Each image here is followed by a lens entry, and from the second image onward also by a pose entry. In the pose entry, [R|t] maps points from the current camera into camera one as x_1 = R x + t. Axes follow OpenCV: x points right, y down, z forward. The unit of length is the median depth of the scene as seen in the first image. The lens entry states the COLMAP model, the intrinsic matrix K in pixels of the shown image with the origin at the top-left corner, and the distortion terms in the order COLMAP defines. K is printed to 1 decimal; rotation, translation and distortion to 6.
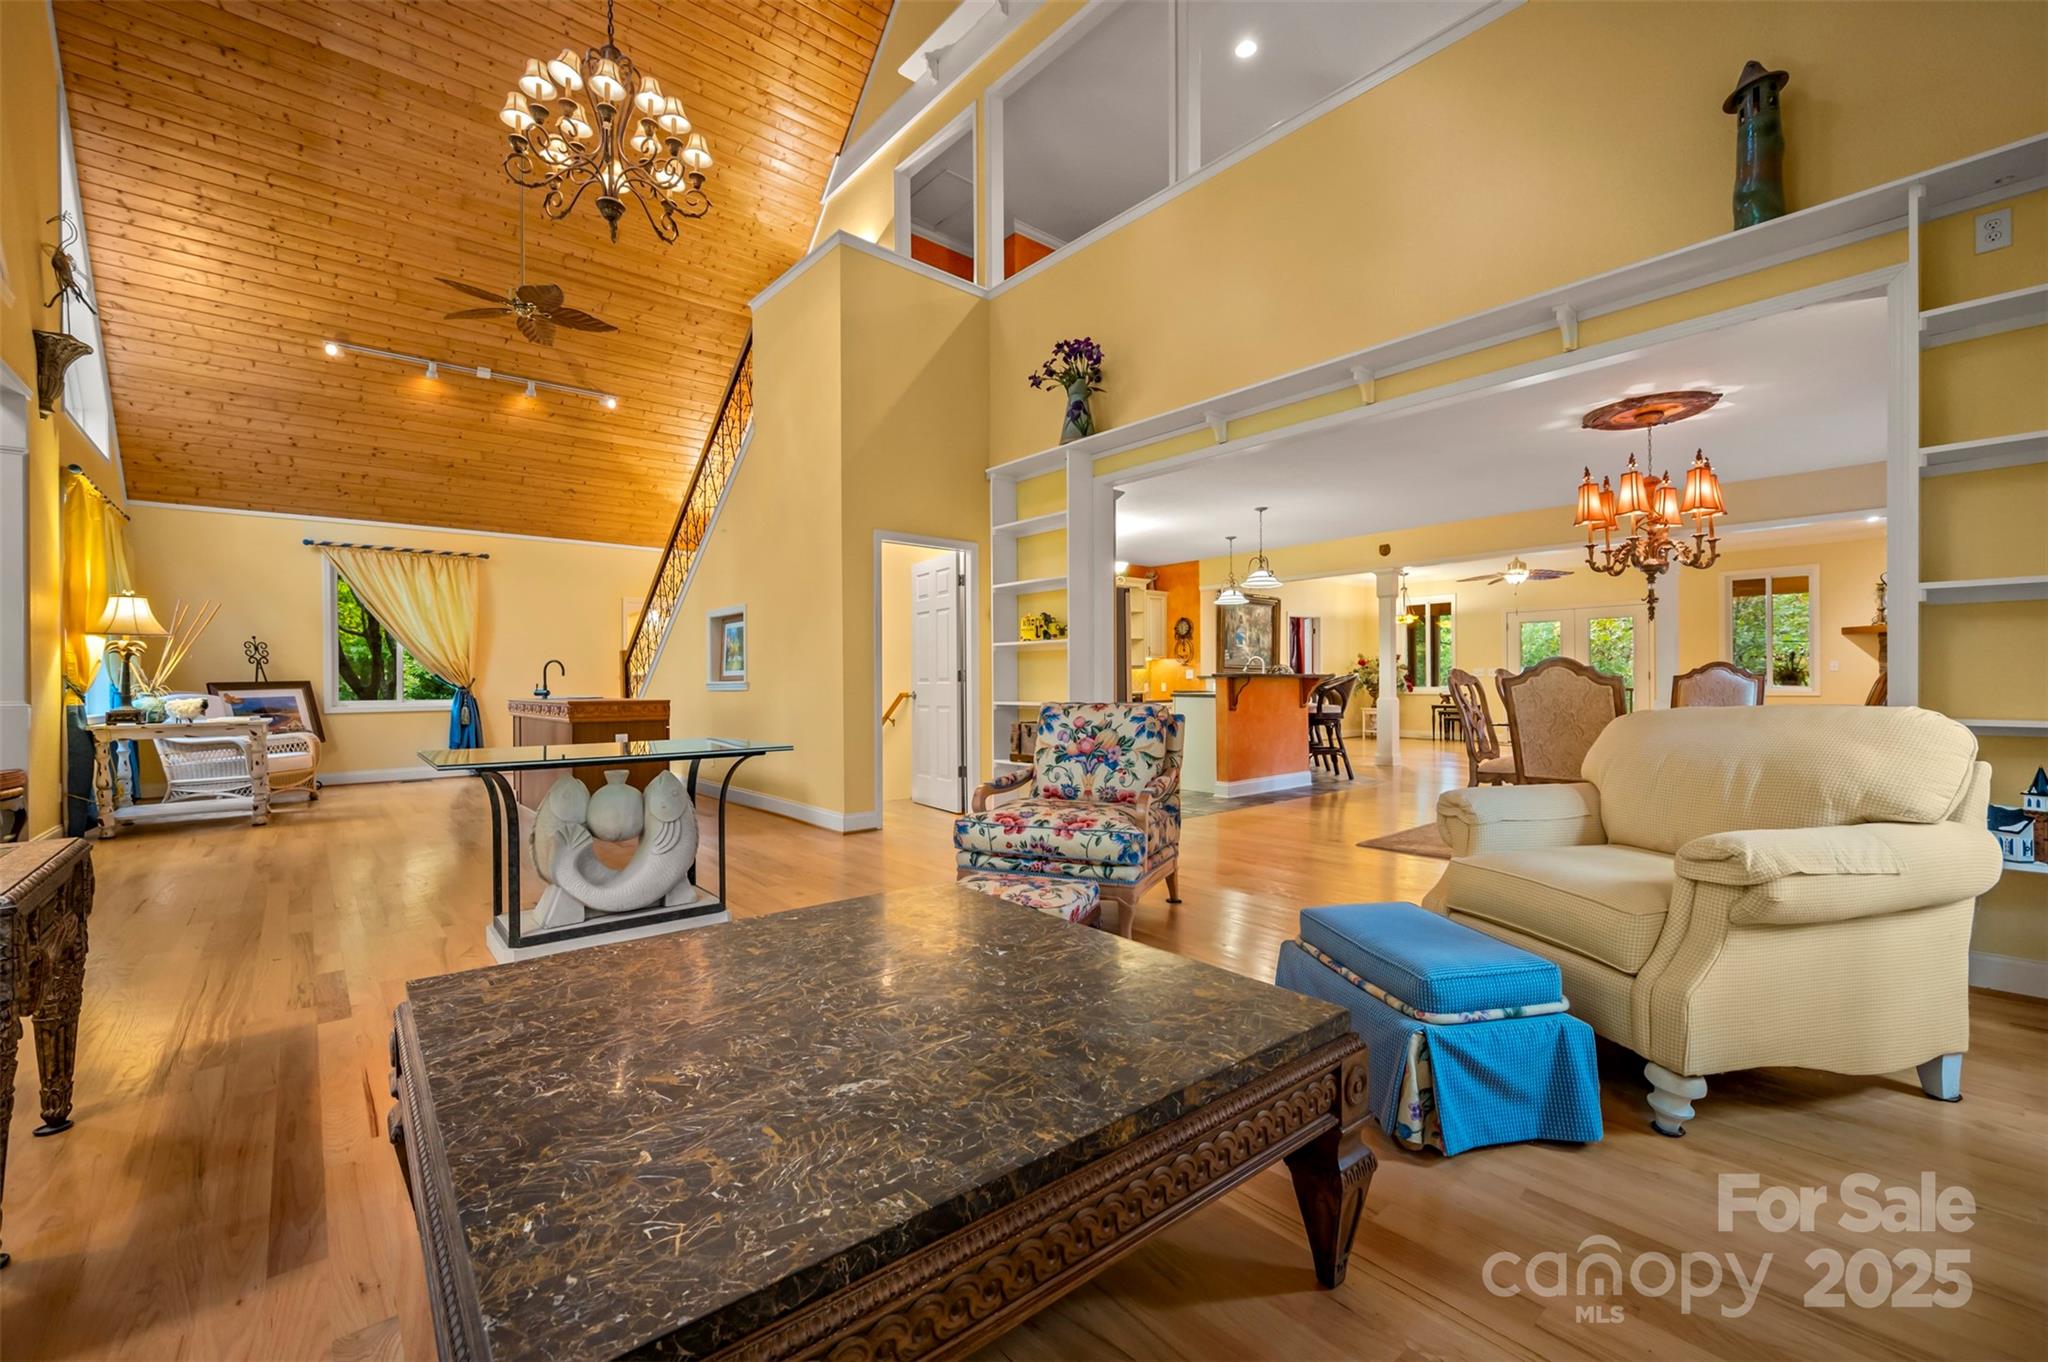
lens RADIAL K [[844.7, 0, 1024.3], [0, 844.7, 677.1], [0, 0, 1]] dist [-0.002177, 0.000741]
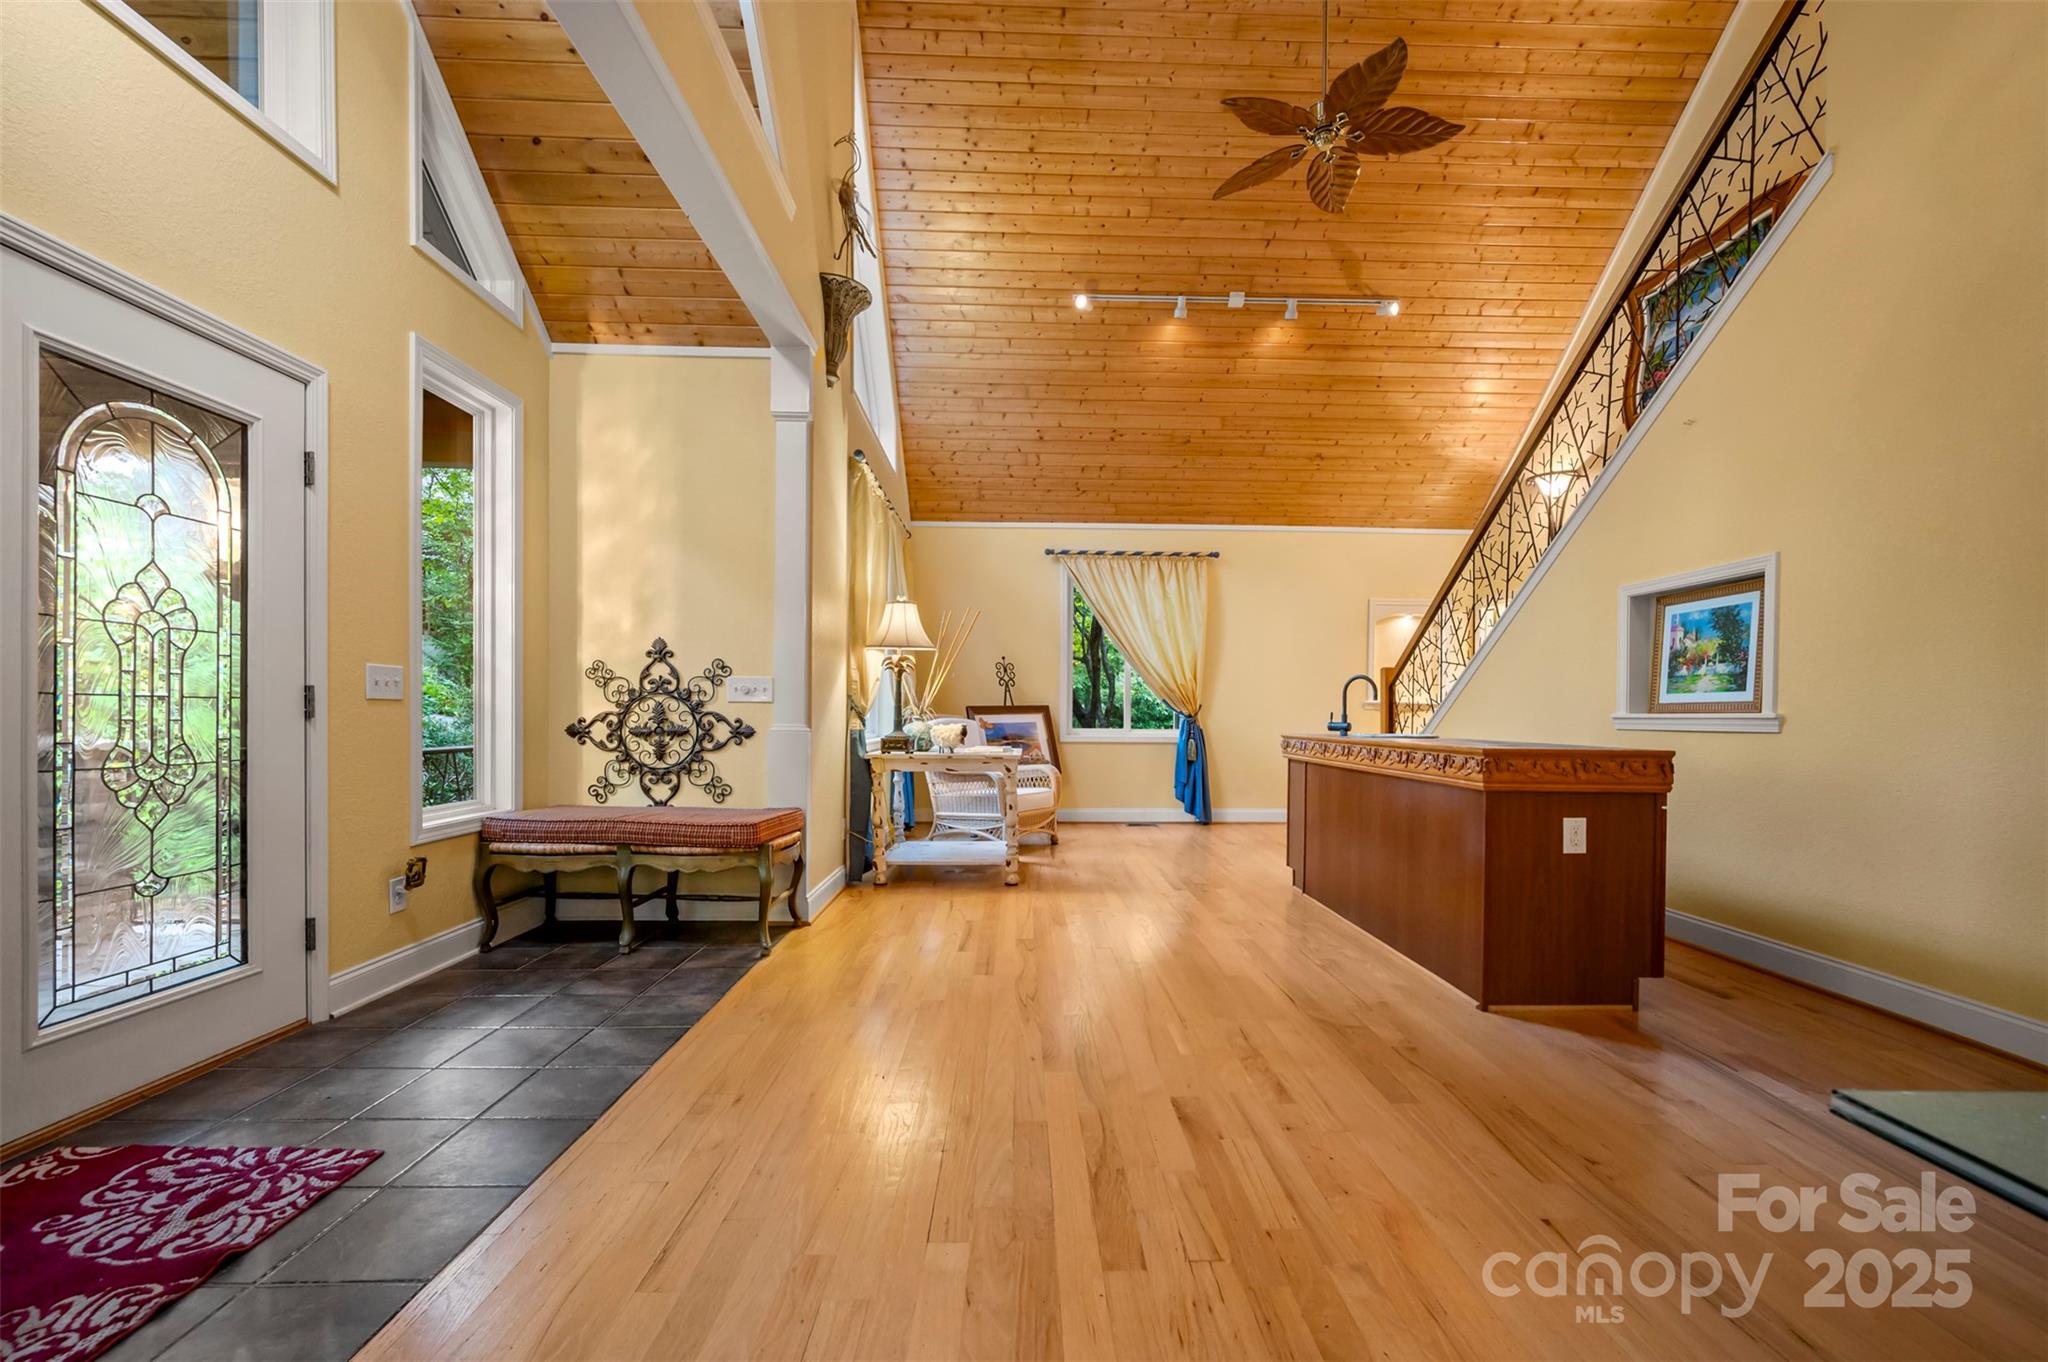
lens RADIAL K [[824.8, 0, 1025.8], [0, 824.8, 682.2], [0, 0, 1]] dist [0.000096, -0.000309]
pose [[0.766318, -0.008359, -0.642407, -0.332472], [-0.012190, 0.999546, -0.027548, 0.004646], [0.642346, 0.028942, 0.765868, 0.342972]]
